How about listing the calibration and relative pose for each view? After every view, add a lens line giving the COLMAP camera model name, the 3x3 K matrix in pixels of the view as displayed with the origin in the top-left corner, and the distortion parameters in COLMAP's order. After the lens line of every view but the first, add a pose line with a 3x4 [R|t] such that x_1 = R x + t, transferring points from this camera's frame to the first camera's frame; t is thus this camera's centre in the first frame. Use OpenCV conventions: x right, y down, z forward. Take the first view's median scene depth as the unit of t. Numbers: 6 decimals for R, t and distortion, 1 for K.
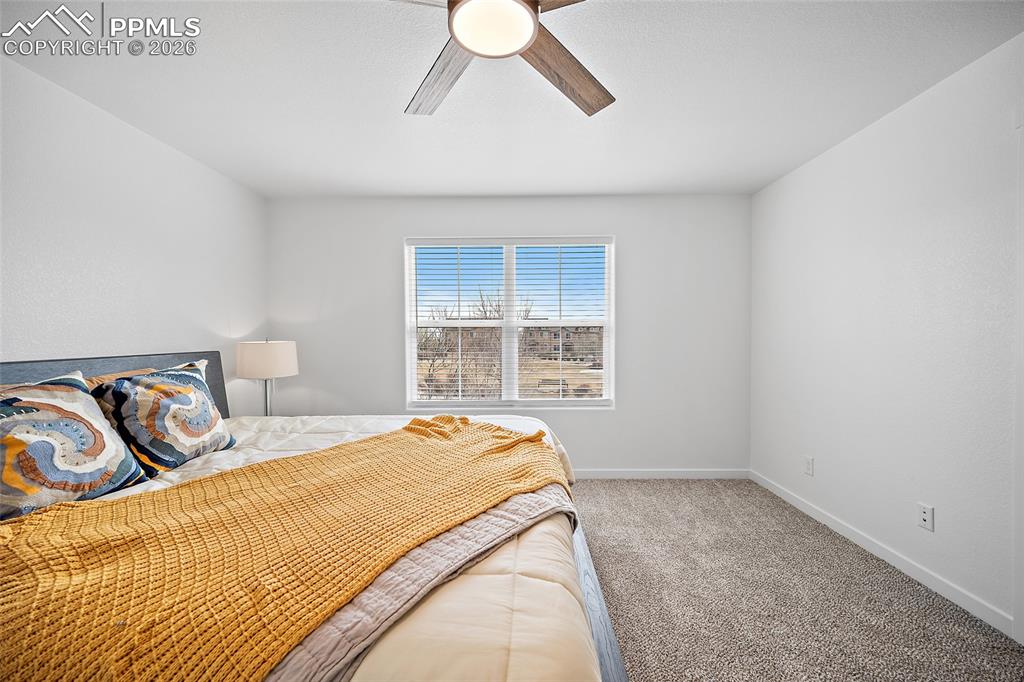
lens RADIAL K [[404.2, 0, 515.4], [0, 404.2, 337.8], [0, 0, 1]] dist [-0.002920, 0.000579]
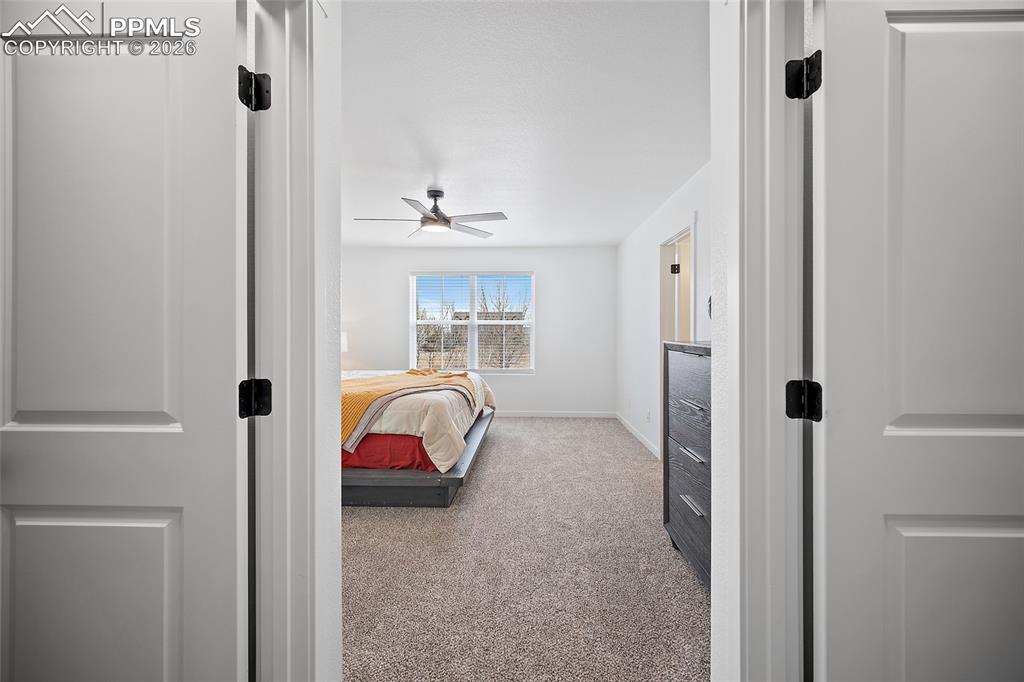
lens RADIAL K [[406.2, 0, 520.1], [0, 406.2, 323.9], [0, 0, 1]] dist [-0.001988, -0.000238]
pose [[0.999911, 0.005355, -0.012202, 0.436569], [-0.005614, 0.999756, -0.021345, 0.005576], [0.012084, 0.021412, 0.999698, -1.427262]]
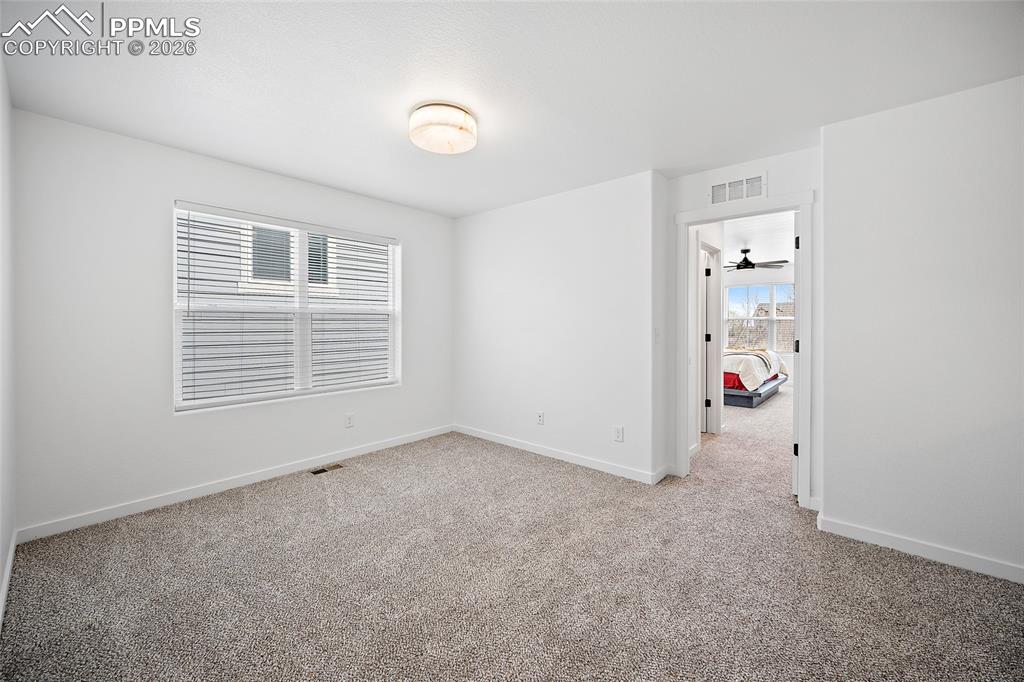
lens RADIAL K [[406.2, 0, 520.1], [0, 406.2, 323.9], [0, 0, 1]] dist [-0.001988, -0.000238]
pose [[0.762282, 0.009969, -0.647168, 0.868130], [-0.011711, 0.999930, 0.001608, 0.017377], [0.647139, 0.006354, 0.762345, -3.812742]]
